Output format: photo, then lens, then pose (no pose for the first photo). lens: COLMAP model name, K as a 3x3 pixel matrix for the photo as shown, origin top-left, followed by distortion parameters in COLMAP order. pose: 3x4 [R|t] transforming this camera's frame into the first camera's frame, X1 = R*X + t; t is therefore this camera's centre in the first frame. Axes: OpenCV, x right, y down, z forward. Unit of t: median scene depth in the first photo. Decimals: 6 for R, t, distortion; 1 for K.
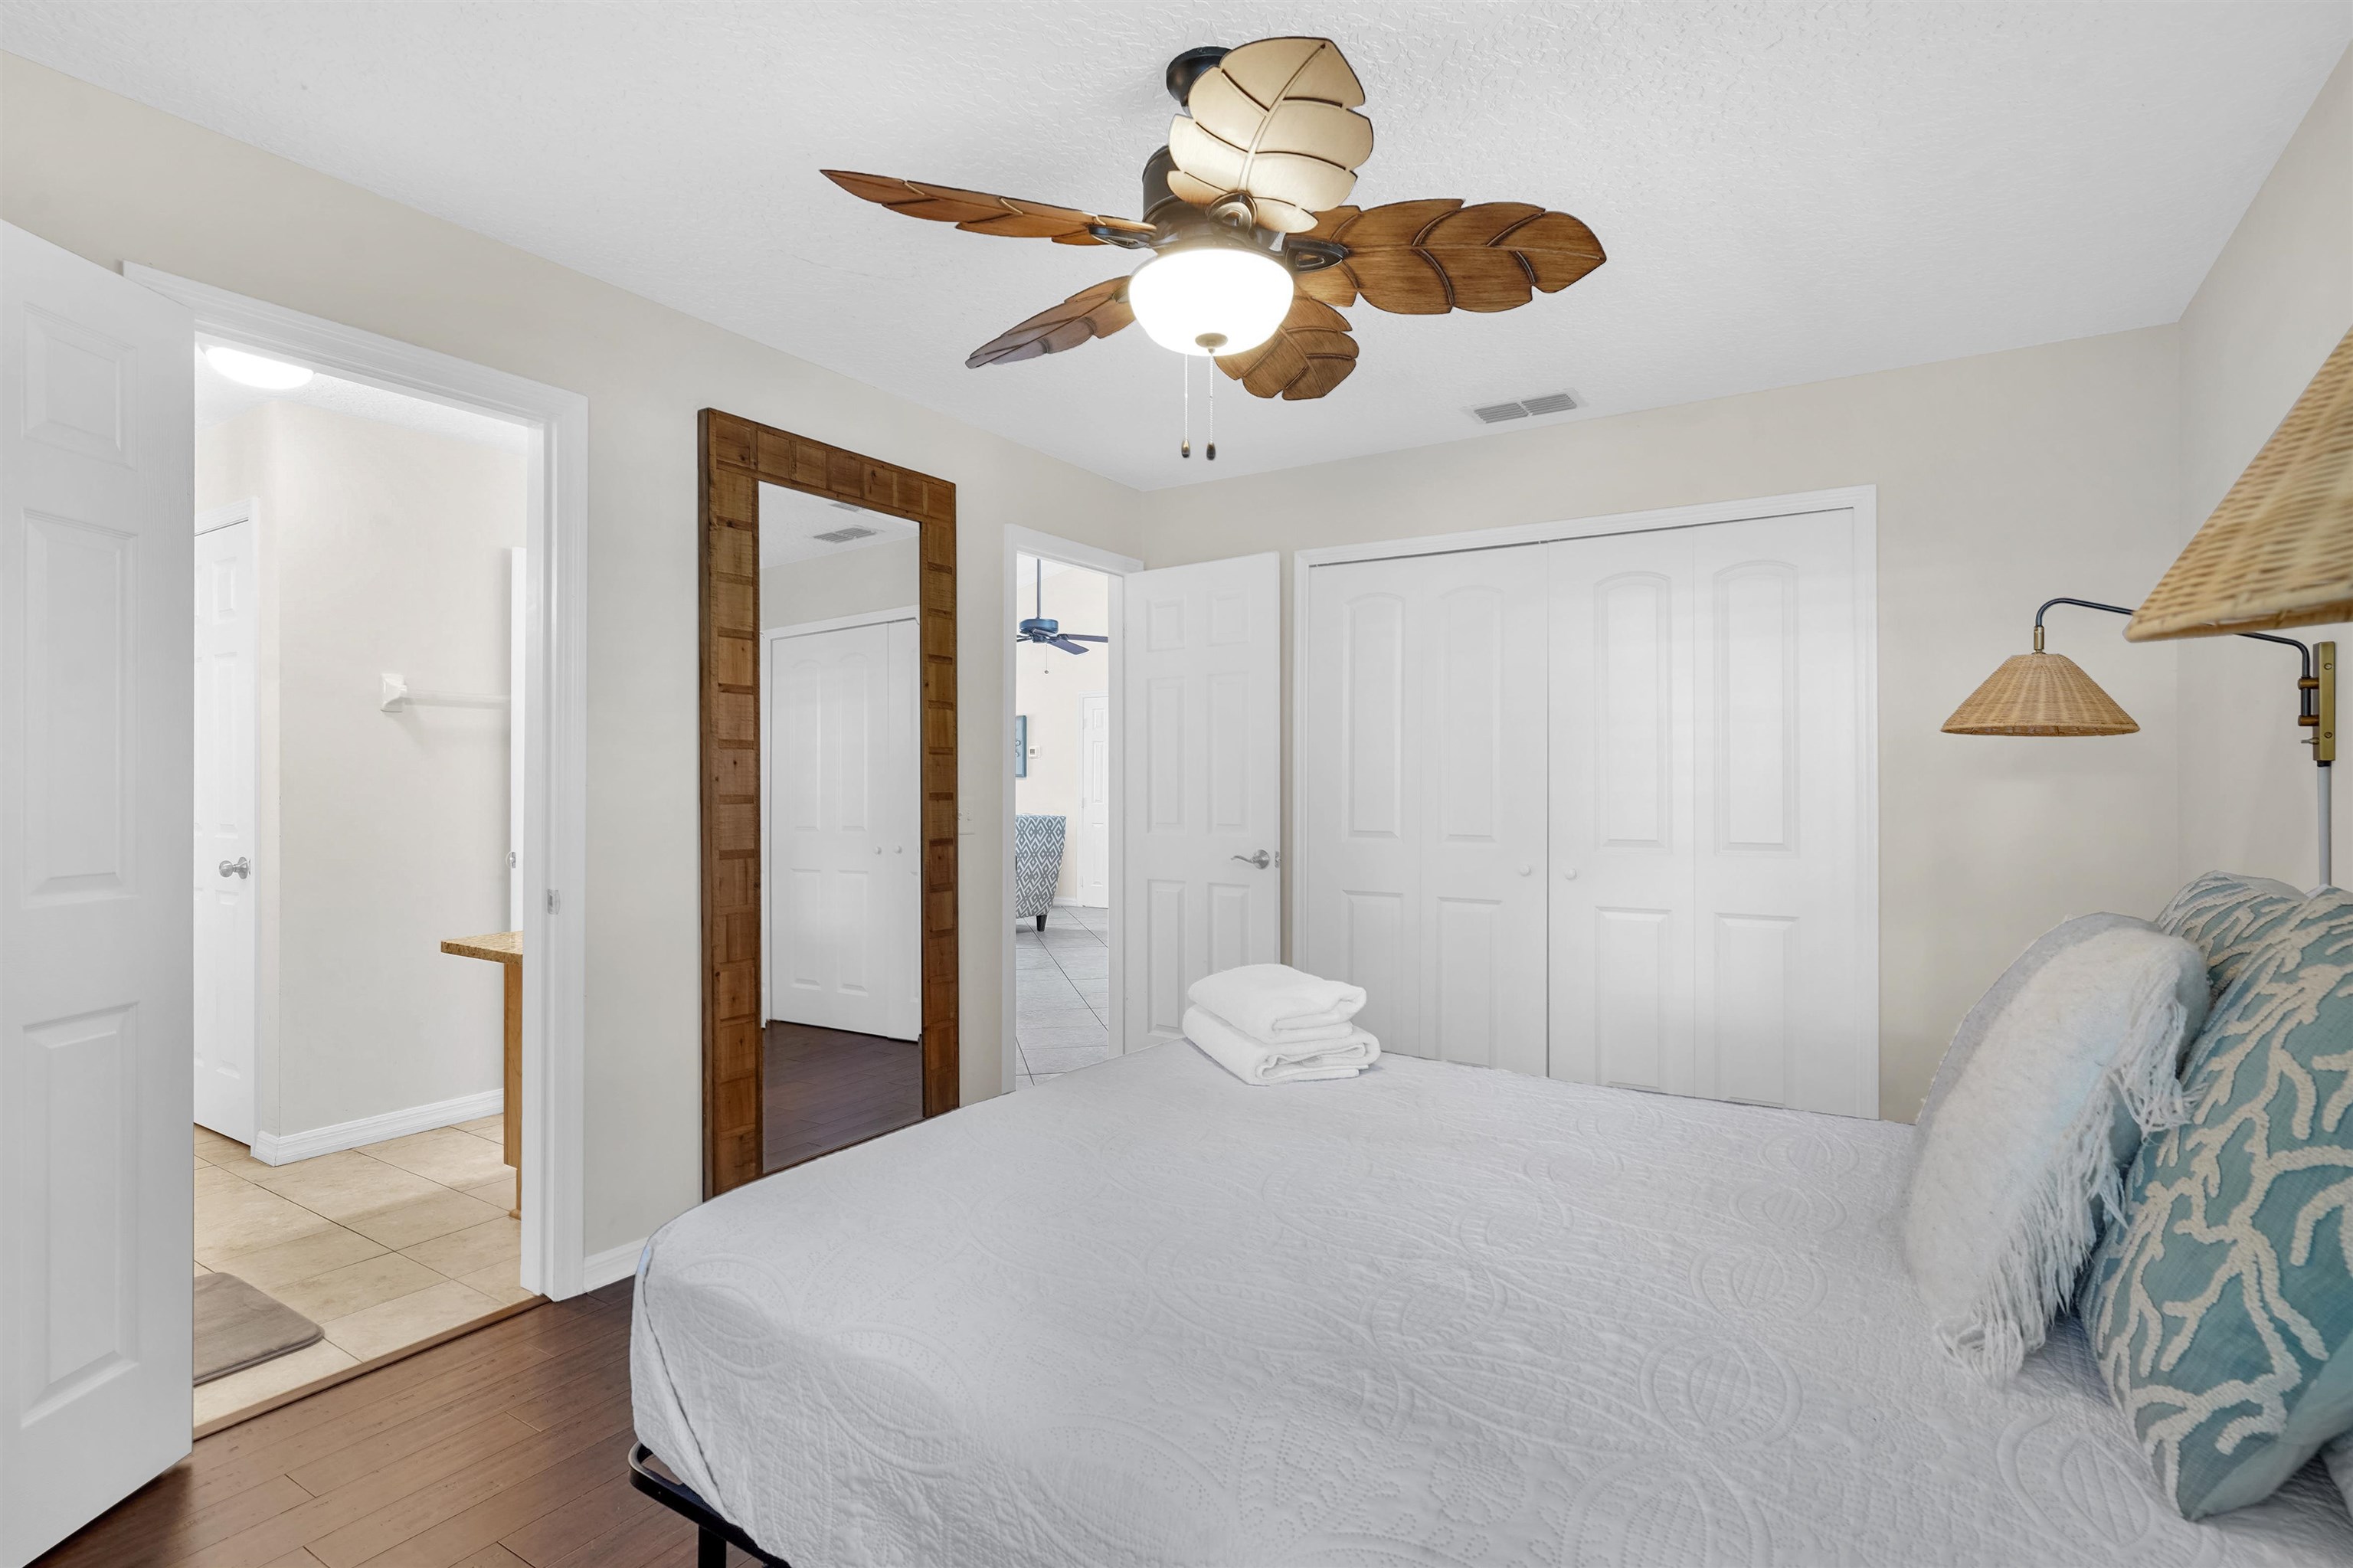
lens RADIAL K [[1165.9, 0, 1191.8], [0, 1165.9, 760.0], [0, 0, 1]] dist [-0.011219, 0.008612]
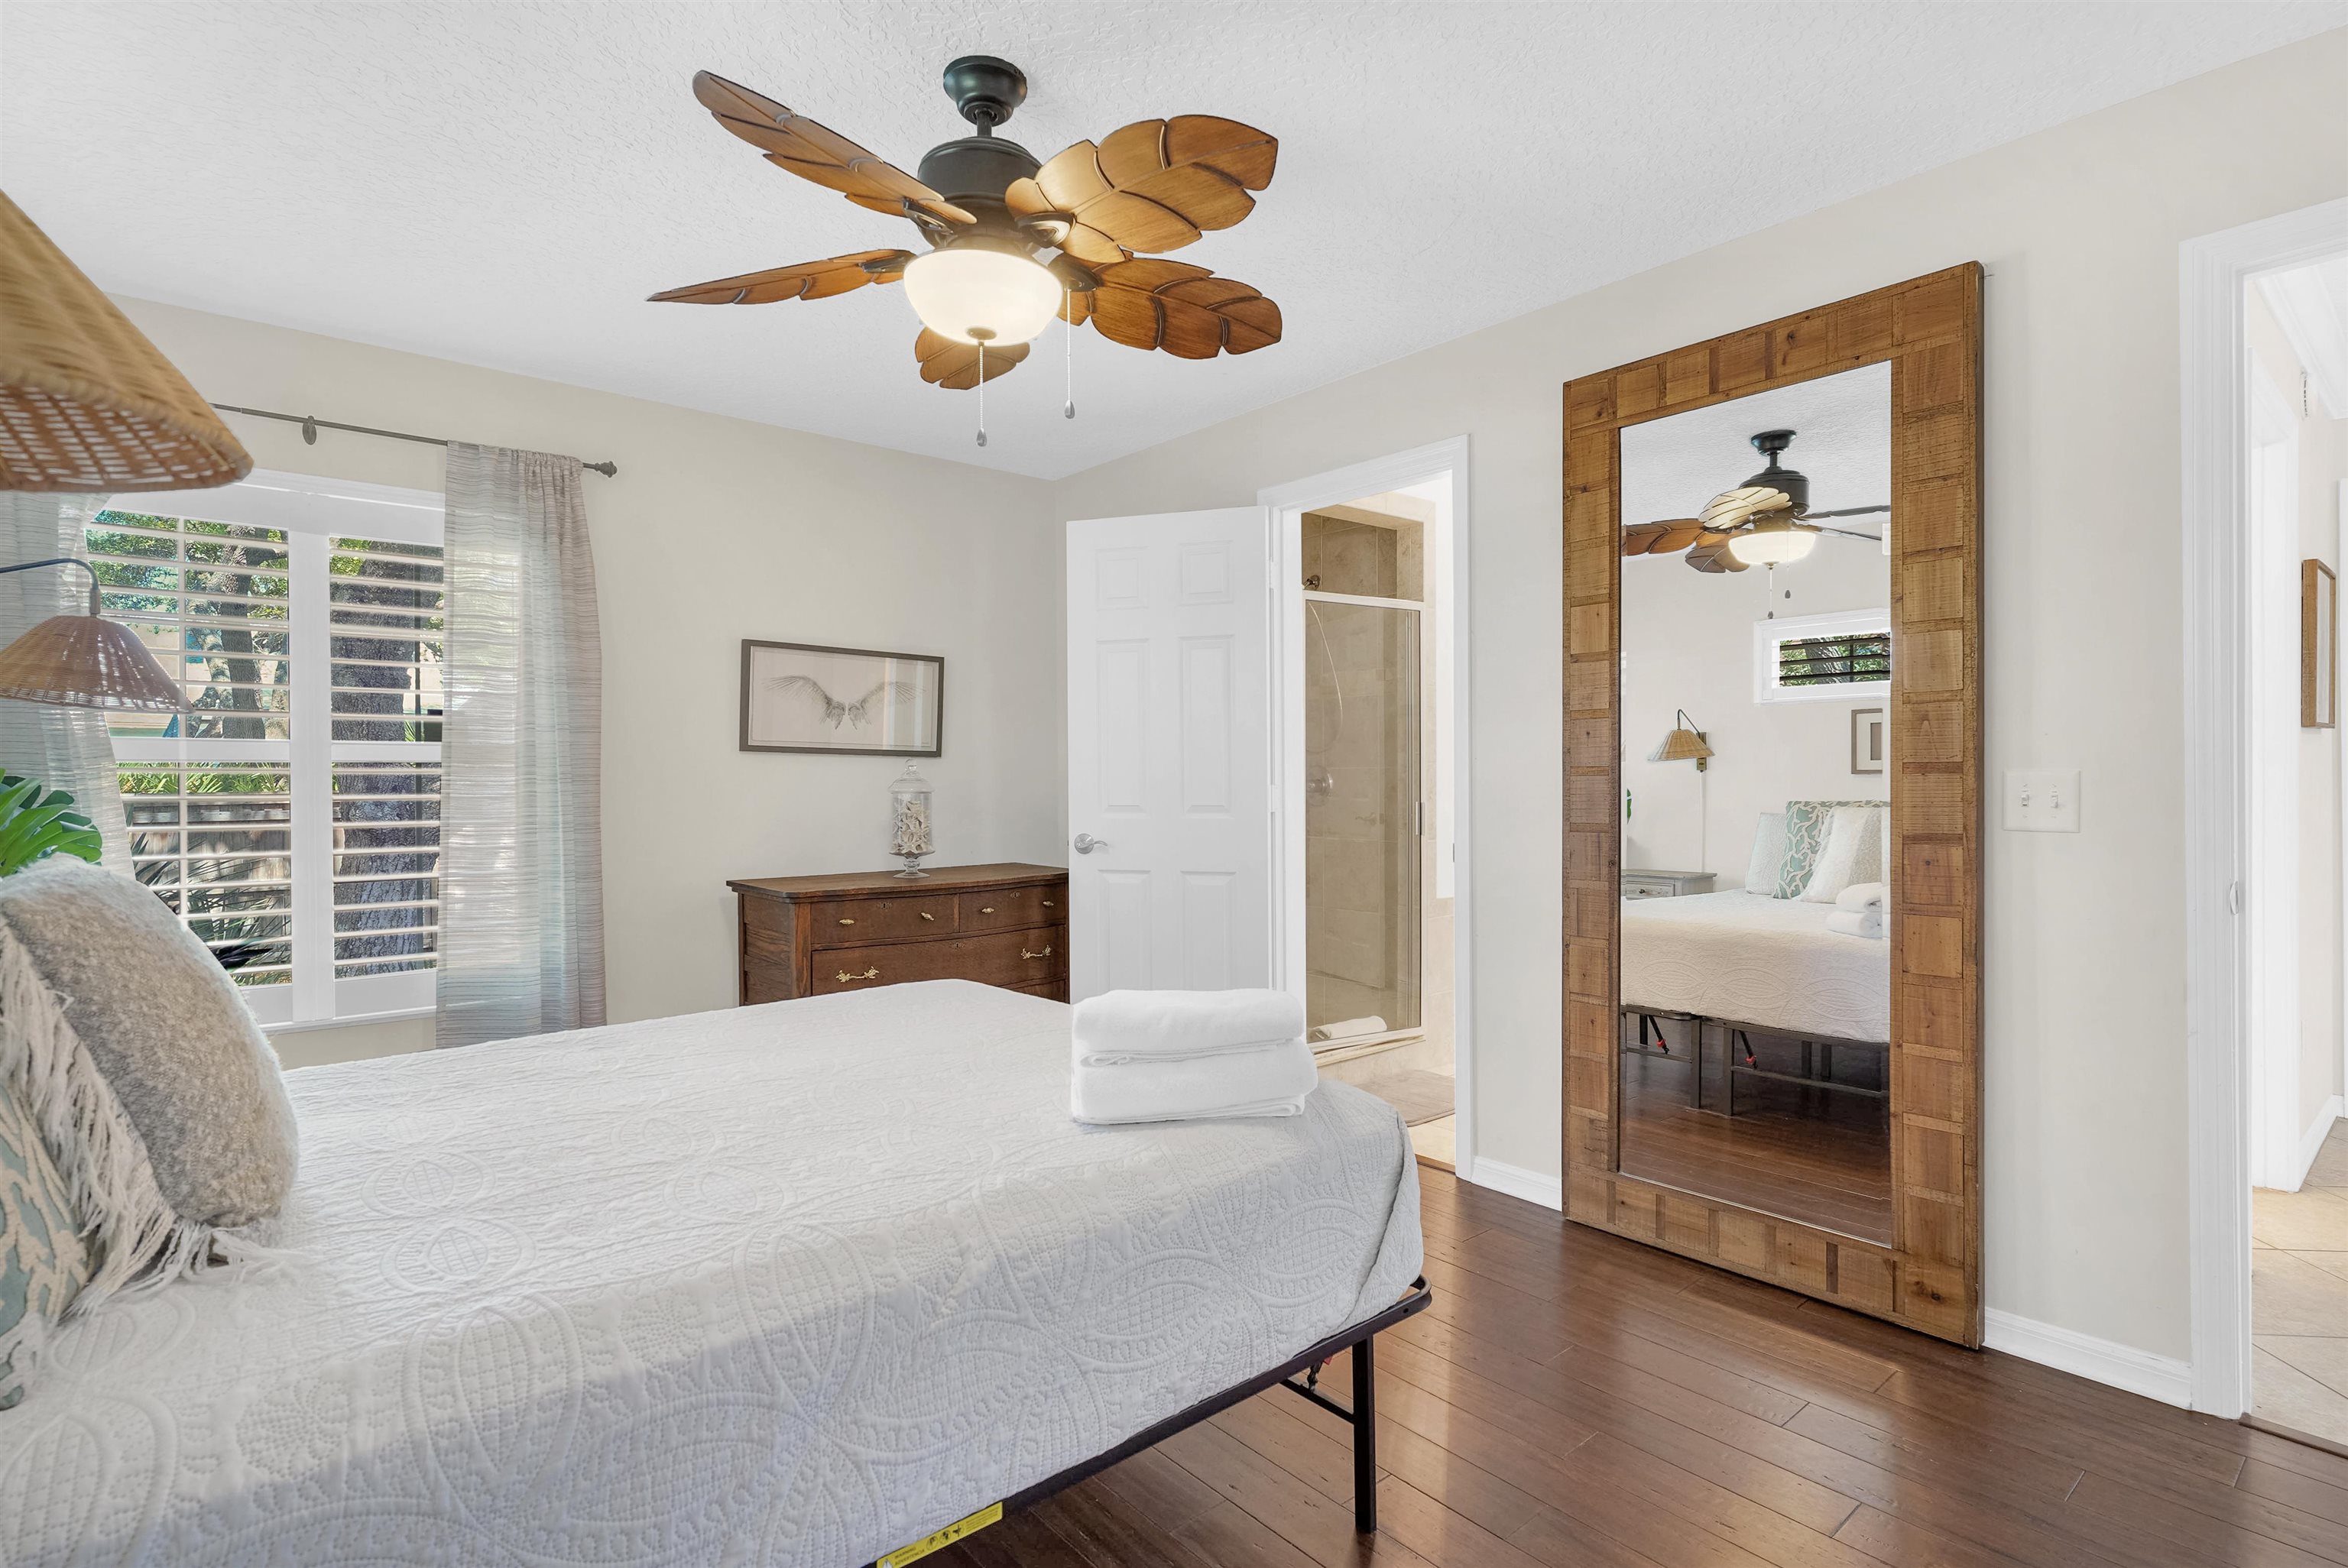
lens RADIAL K [[1163.2, 0, 1189.2], [0, 1163.2, 760.1], [0, 0, 1]] dist [-0.011219, 0.008612]
pose [[-0.309171, -0.016305, -0.950867, 0.608985], [0.019936, 0.999522, -0.023621, 0.039630], [0.950798, -0.026259, -0.308698, 0.948638]]
